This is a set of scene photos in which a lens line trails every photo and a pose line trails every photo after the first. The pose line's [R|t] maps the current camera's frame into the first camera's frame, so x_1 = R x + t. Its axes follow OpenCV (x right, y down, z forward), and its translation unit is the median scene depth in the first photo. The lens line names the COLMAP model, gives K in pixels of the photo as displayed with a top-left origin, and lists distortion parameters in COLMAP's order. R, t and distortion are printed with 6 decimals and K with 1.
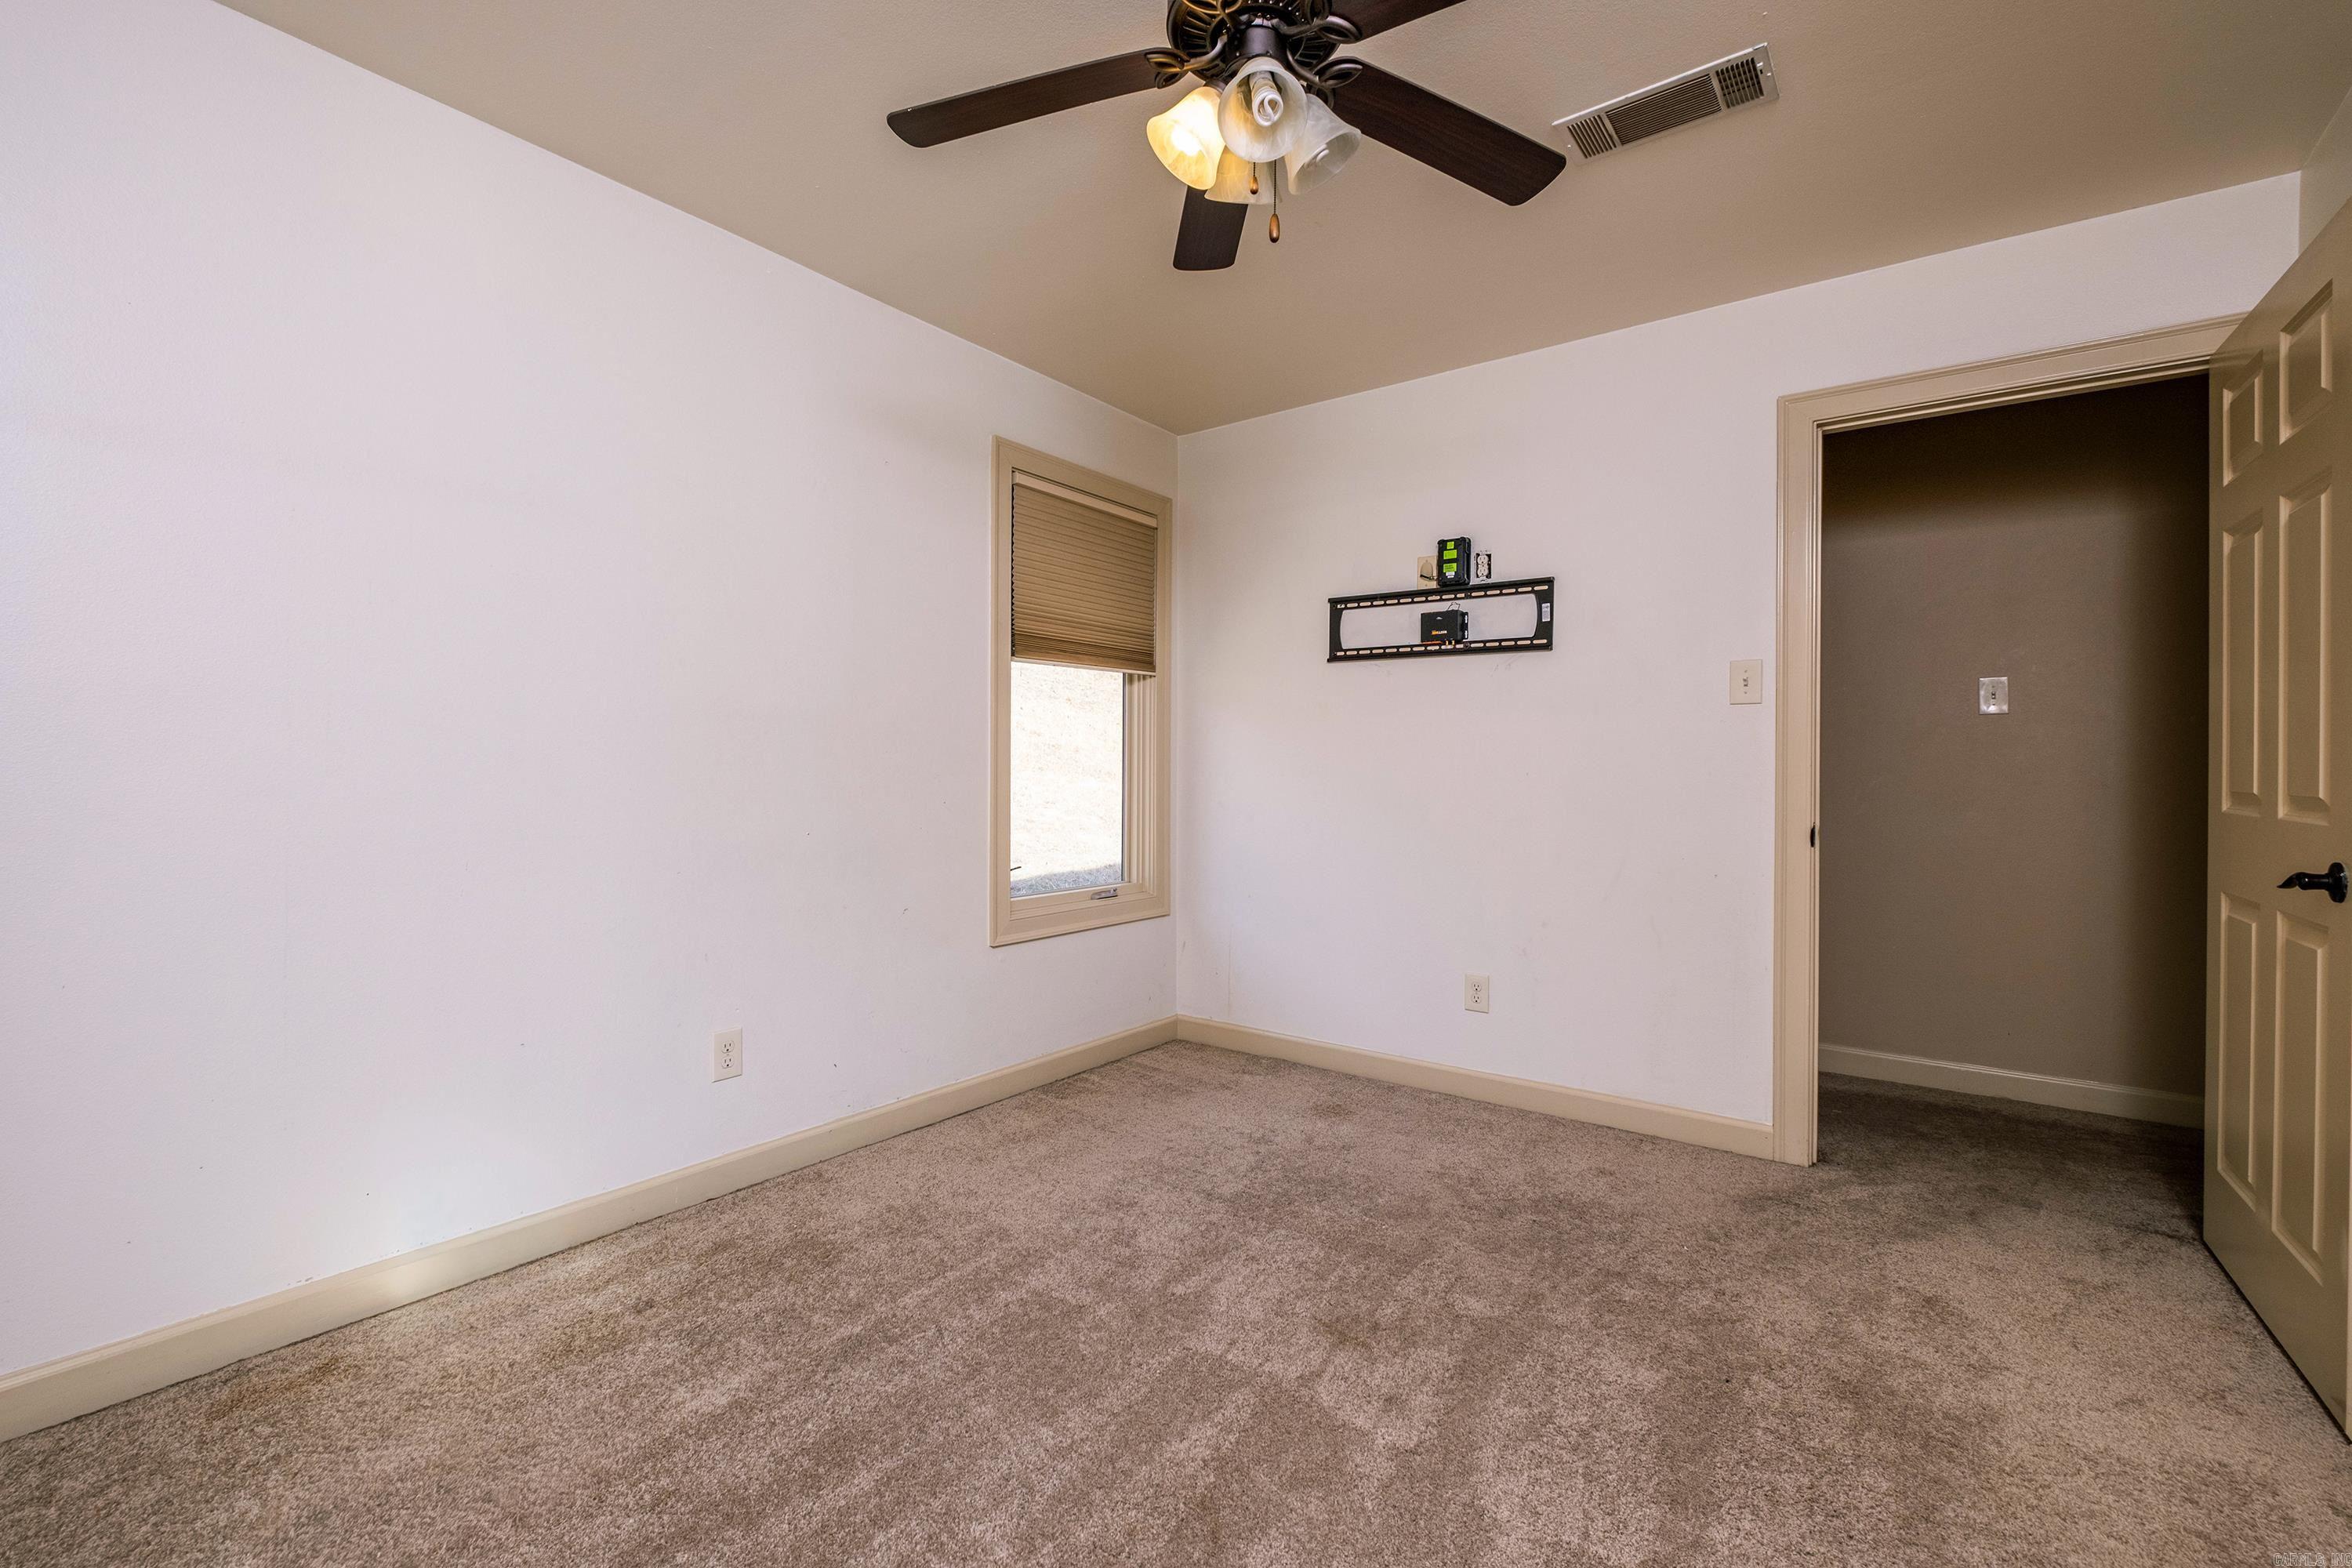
lens RADIAL K [[1010.5, 0, 1151.9], [0, 1010.5, 778.1], [0, 0, 1]] dist [-0.000248, -0.001866]
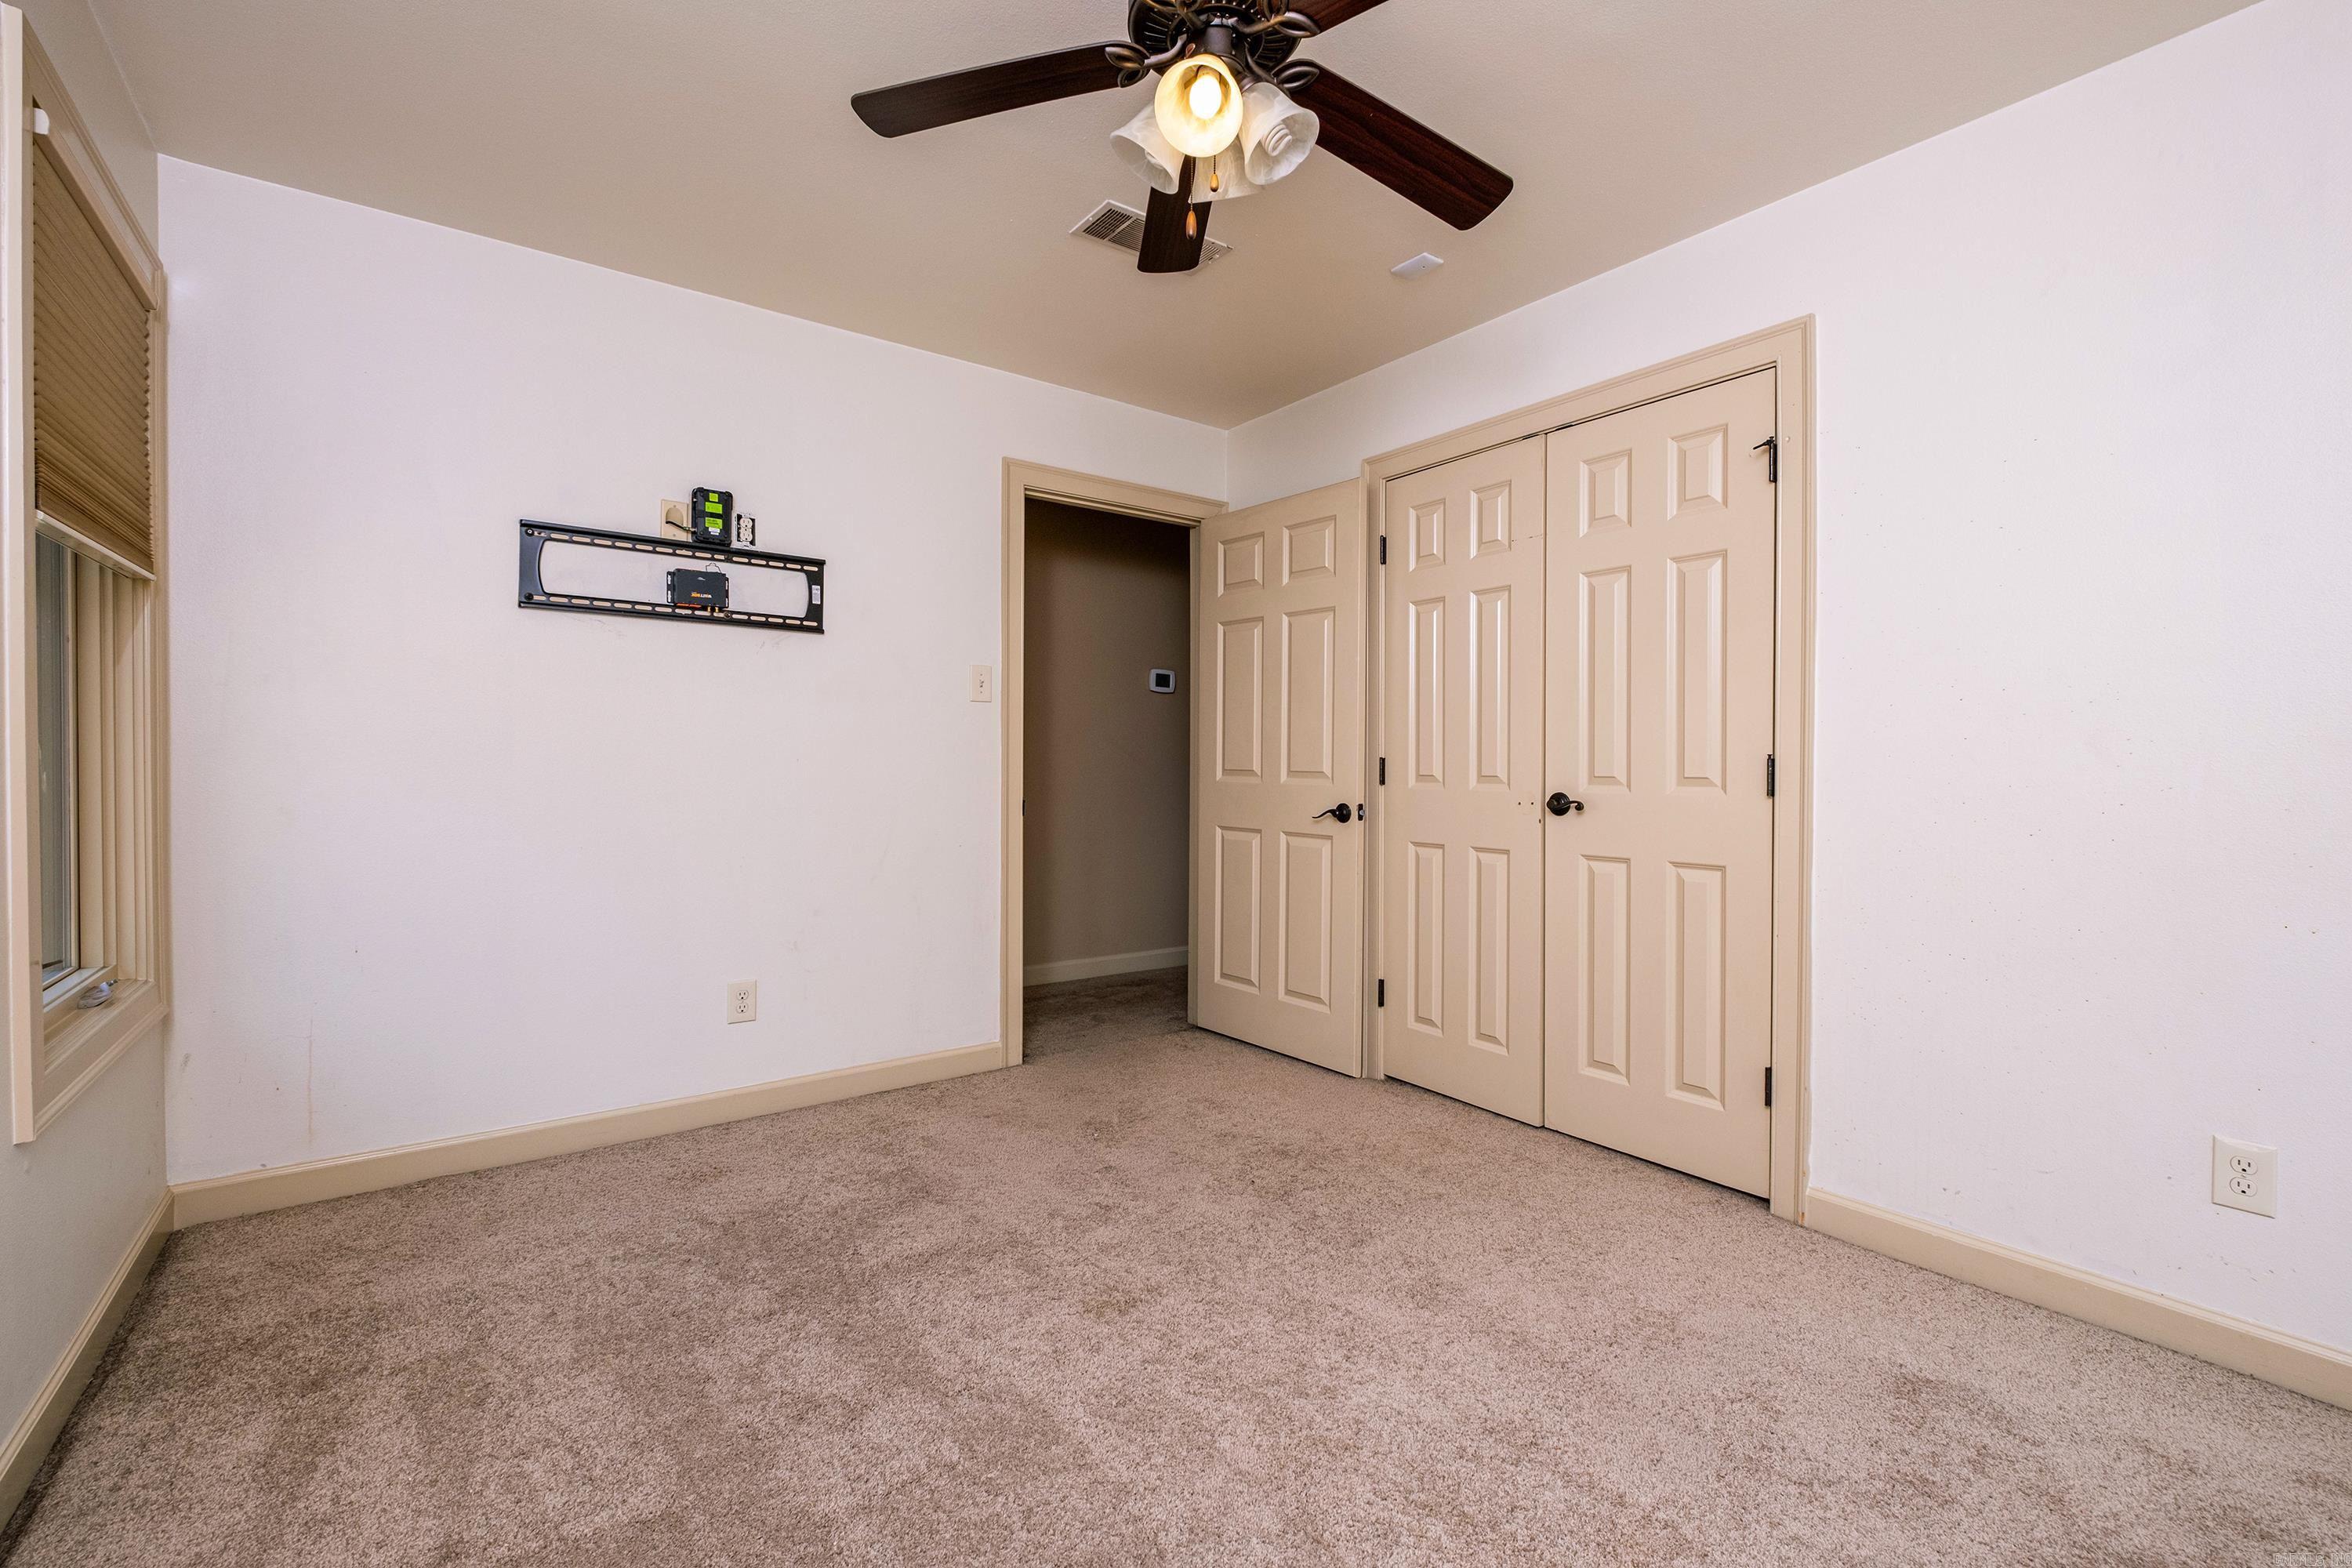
lens RADIAL K [[1010.5, 0, 1219.6], [0, 1010.5, 773.9], [0, 0, 1]] dist [-0.000248, -0.001866]
pose [[0.262223, -0.017242, 0.964853, -0.436742], [0.000692, 0.999843, 0.017679, -0.007072], [-0.965007, -0.003968, 0.262193, 0.351333]]
